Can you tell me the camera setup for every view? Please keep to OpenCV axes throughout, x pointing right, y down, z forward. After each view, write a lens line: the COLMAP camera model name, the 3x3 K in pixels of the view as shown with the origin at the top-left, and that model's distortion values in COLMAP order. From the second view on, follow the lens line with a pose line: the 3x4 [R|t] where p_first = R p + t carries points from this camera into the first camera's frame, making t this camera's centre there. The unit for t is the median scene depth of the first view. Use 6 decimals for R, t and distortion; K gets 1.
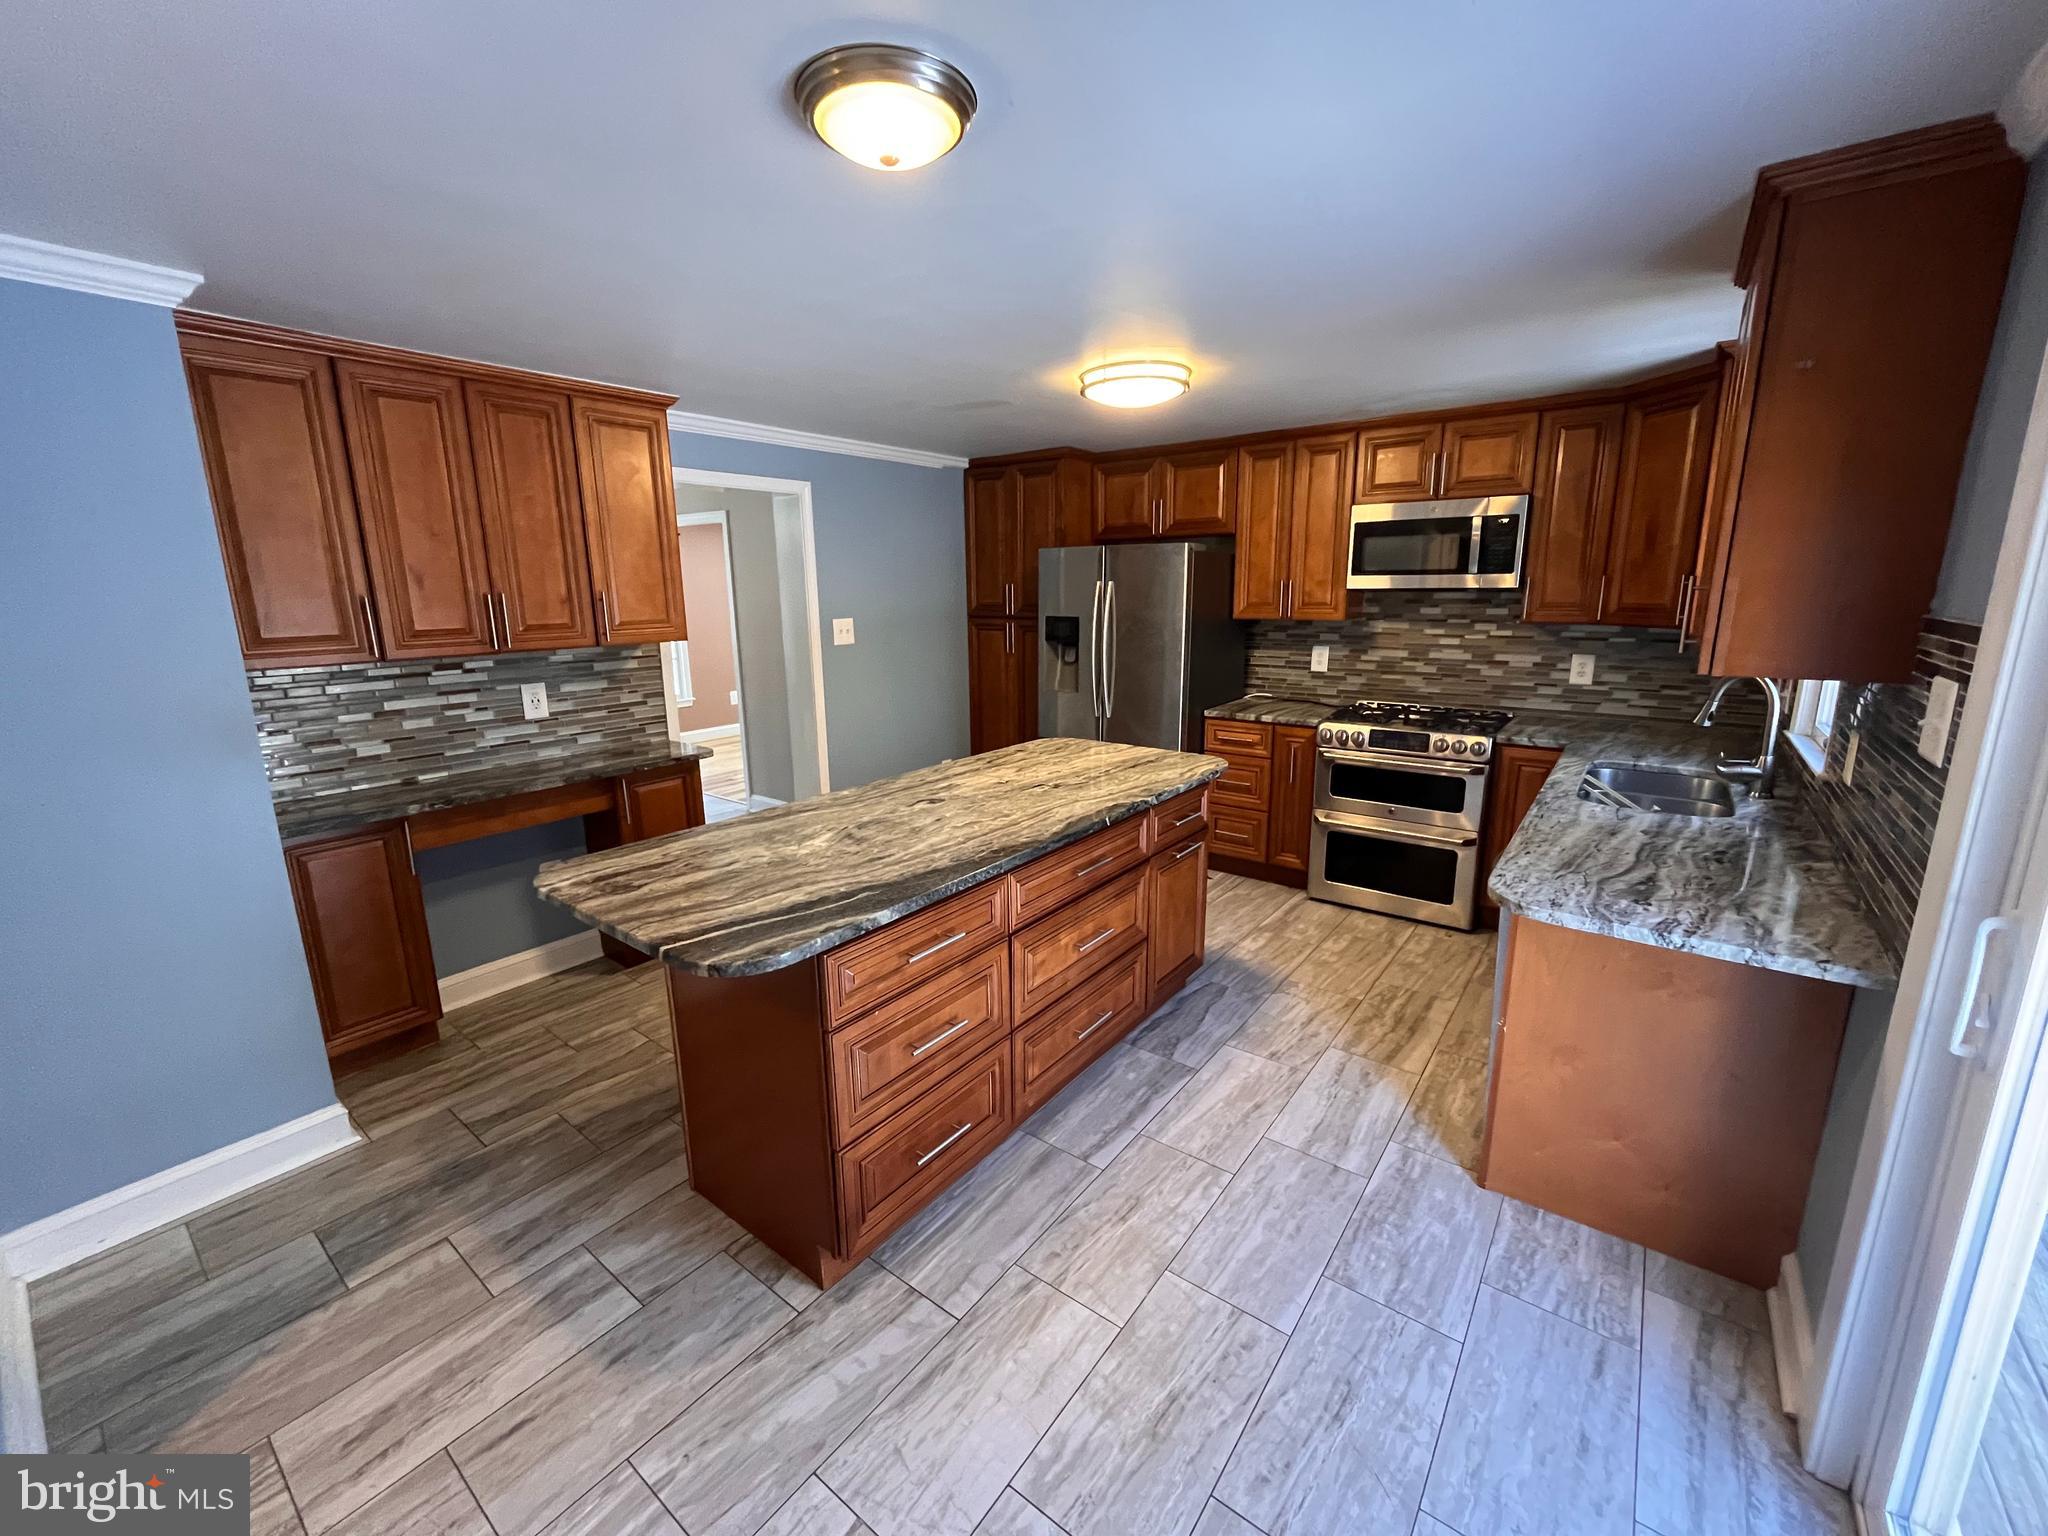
lens RADIAL K [[819.5, 0, 1023.3], [0, 819.5, 755.5], [0, 0, 1]] dist [-0.004117, -0.000001]
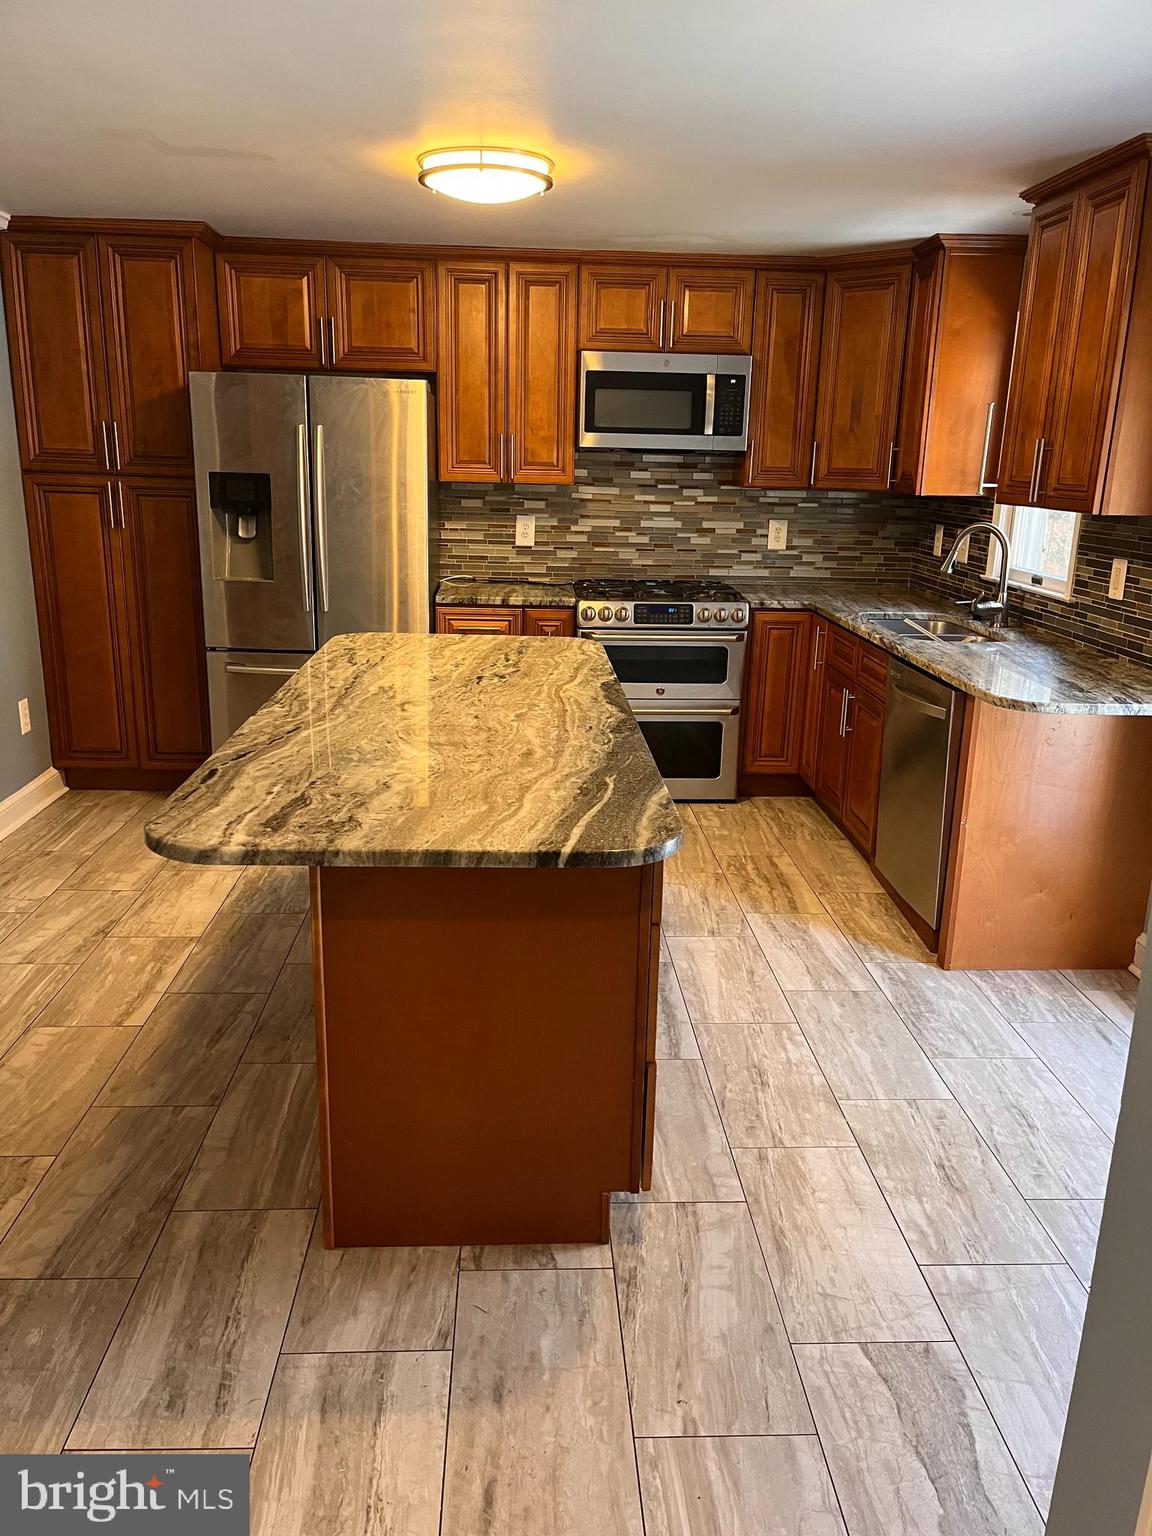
lens RADIAL K [[1156.1, 0, 567.9], [0, 1156.1, 771.3], [0, 0, 1]] dist [0.035476, -0.002974]
pose [[0.762591, -0.141286, 0.631263, -0.495935], [0.100511, 0.989885, 0.100130, 0.017192], [-0.639024, -0.012909, 0.769078, 0.045956]]
